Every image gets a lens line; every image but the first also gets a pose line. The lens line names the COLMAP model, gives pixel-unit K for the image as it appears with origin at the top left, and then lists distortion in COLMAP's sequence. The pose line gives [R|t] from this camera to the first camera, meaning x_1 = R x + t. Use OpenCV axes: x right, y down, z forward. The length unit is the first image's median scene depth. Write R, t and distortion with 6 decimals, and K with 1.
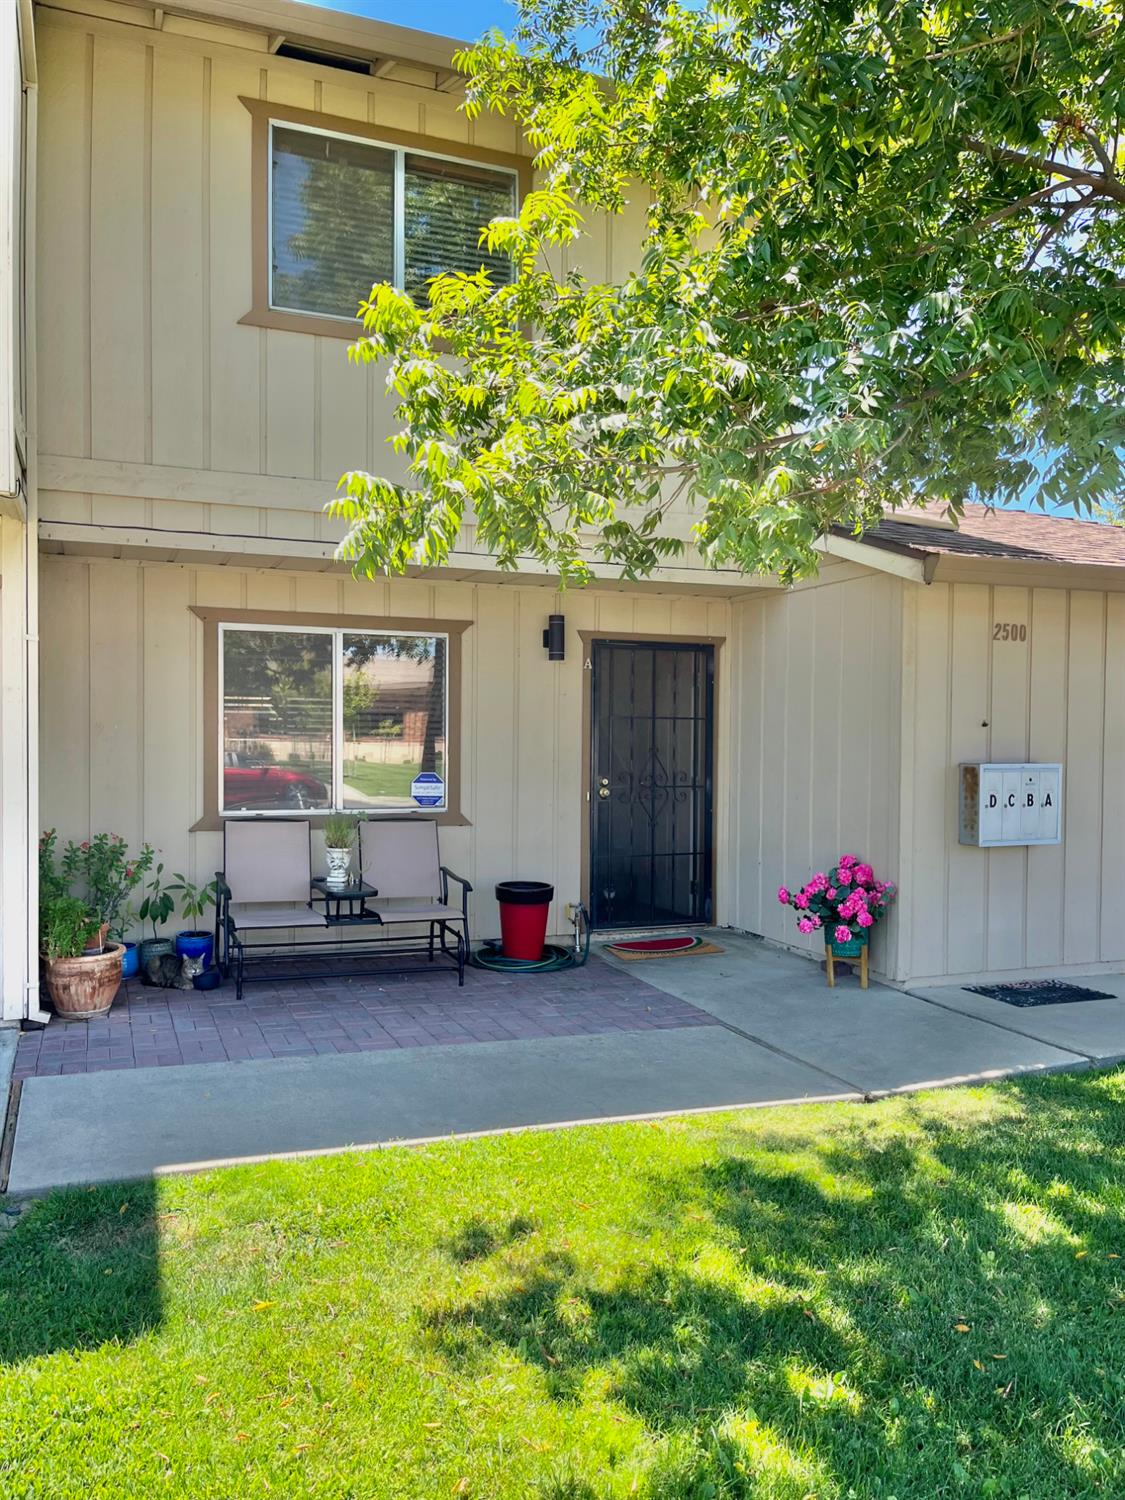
lens RADIAL K [[1148.9, 0, 573.9], [0, 1148.9, 760.3], [0, 0, 1]] dist [0.037444, -0.052329]
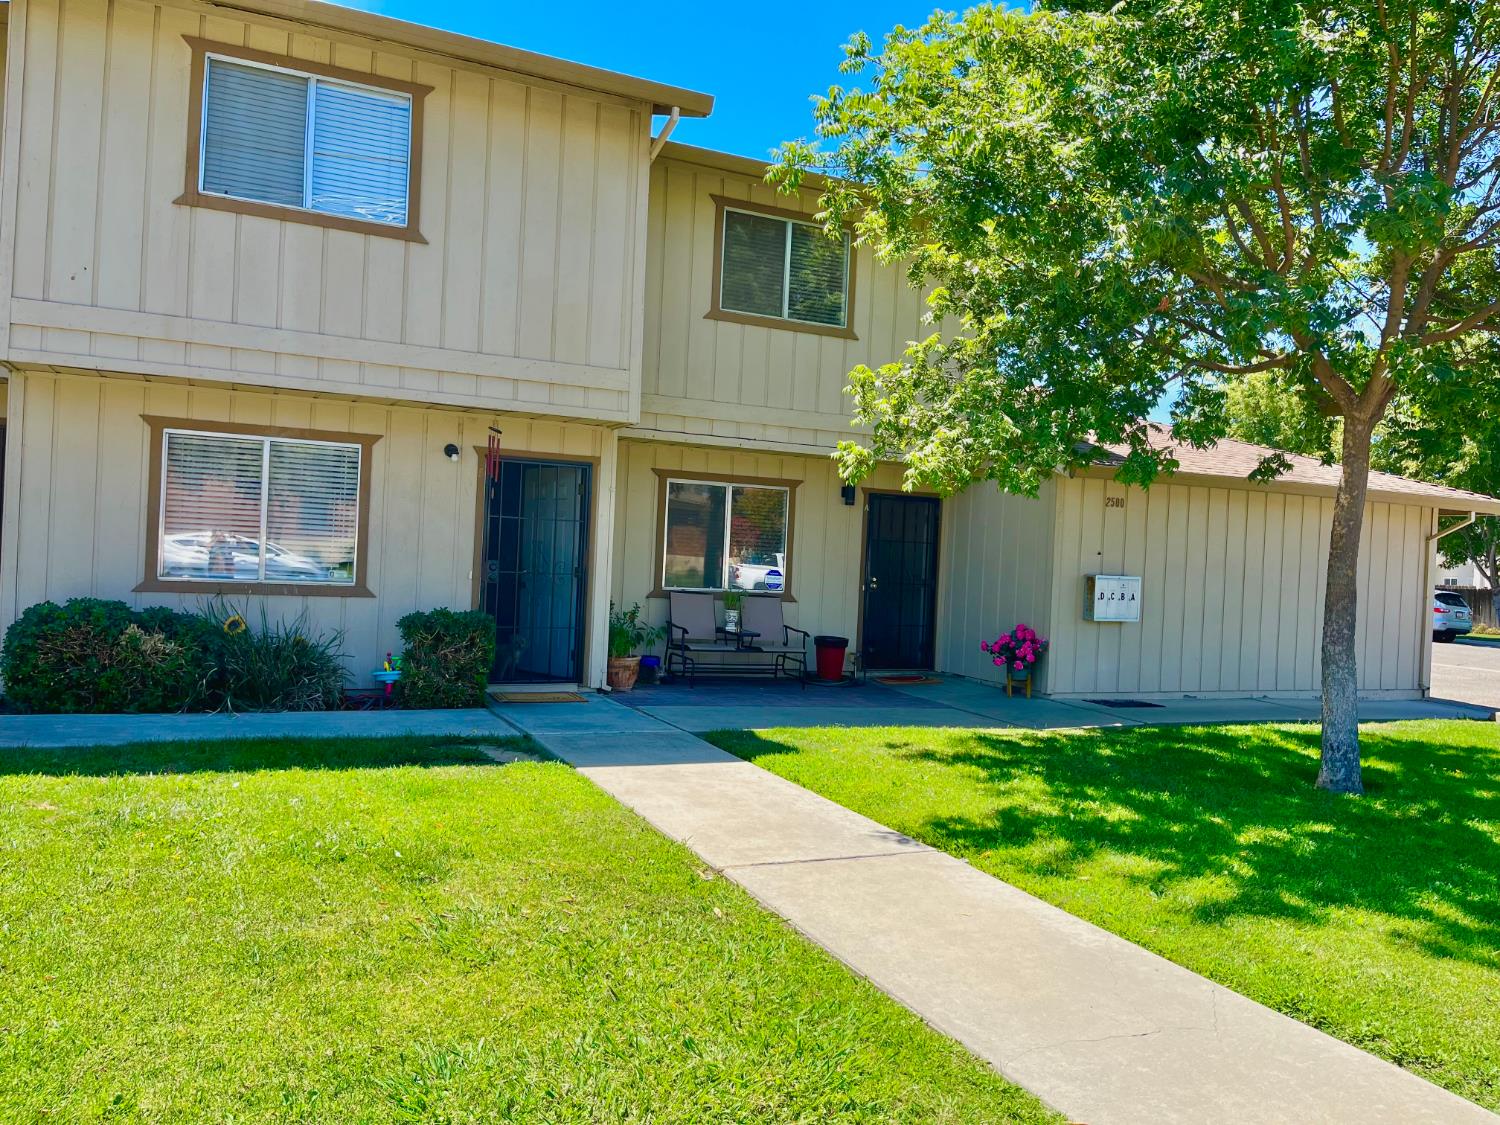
lens RADIAL K [[1148.9, 0, 778.9], [0, 1148.9, 565.4], [0, 0, 1]] dist [0.037444, -0.052329]
pose [[0.997305, 0.036772, 0.063494, -0.247473], [-0.036074, 0.999276, -0.012097, 0.027056], [-0.063893, 0.009774, 0.997909, -0.736814]]
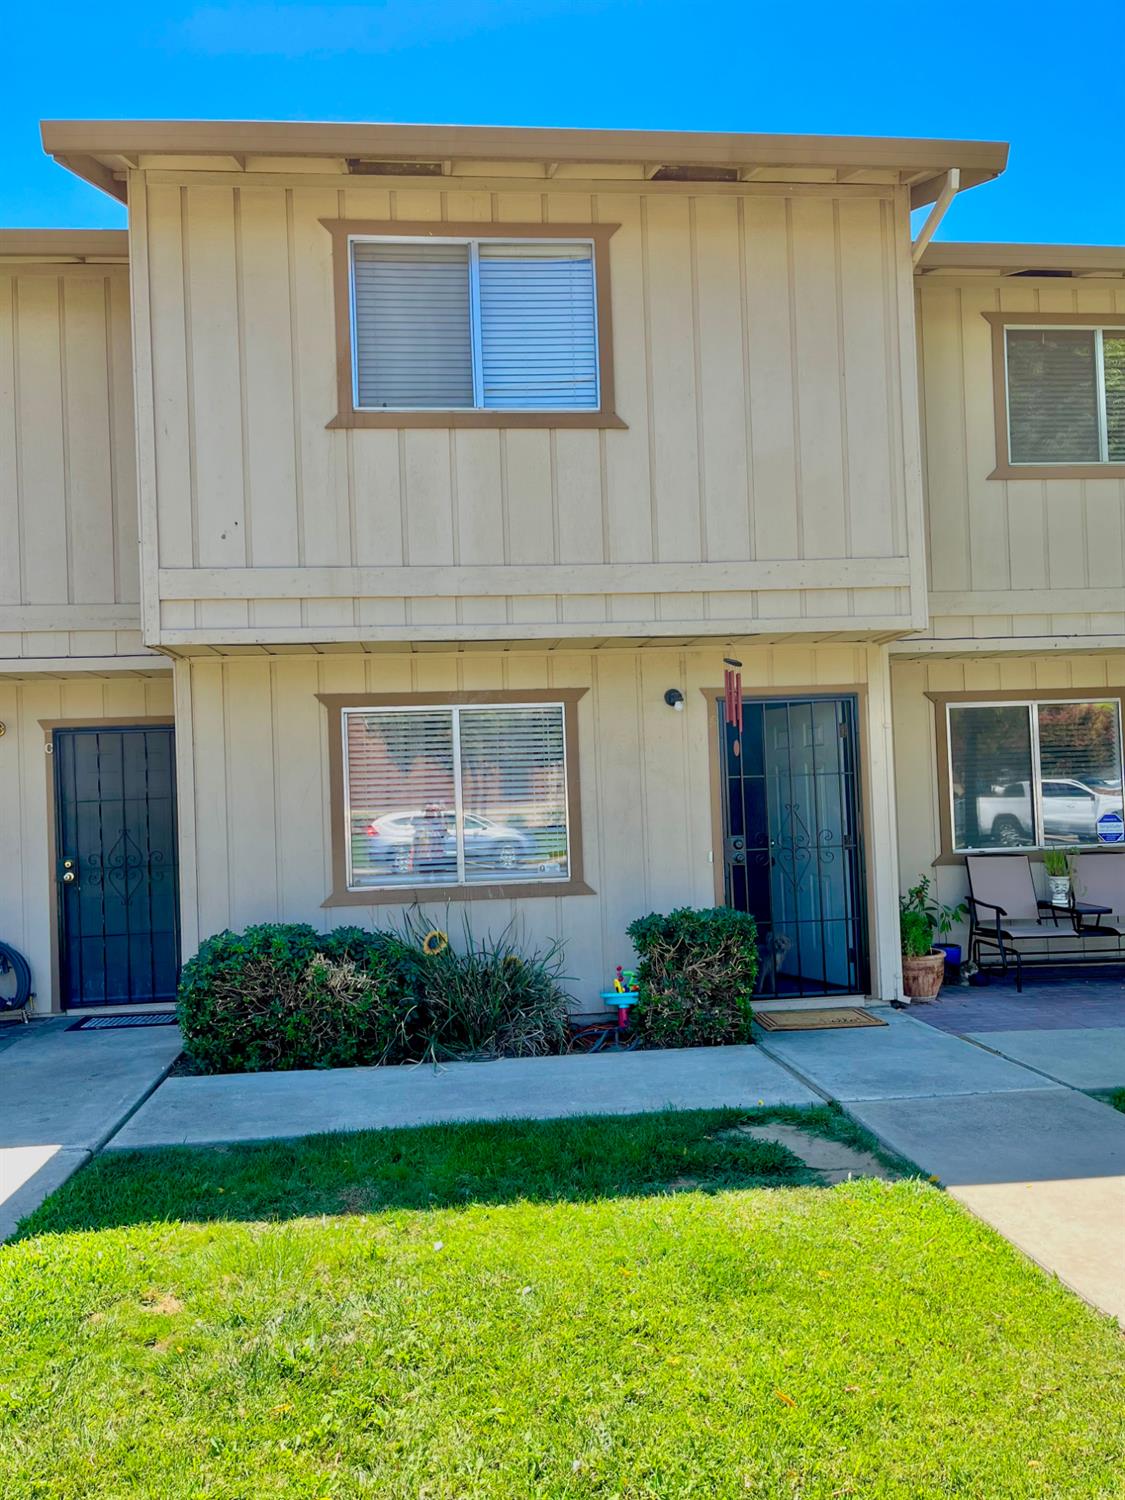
lens RADIAL K [[1148.9, 0, 547.6], [0, 1148.9, 759.3], [0, 0, 1]] dist [0.037444, -0.052329]
pose [[0.957186, -0.052938, -0.284591, -0.373731], [0.039148, 0.997777, -0.053934, -0.004525], [0.286814, 0.040484, 0.957131, -0.365029]]
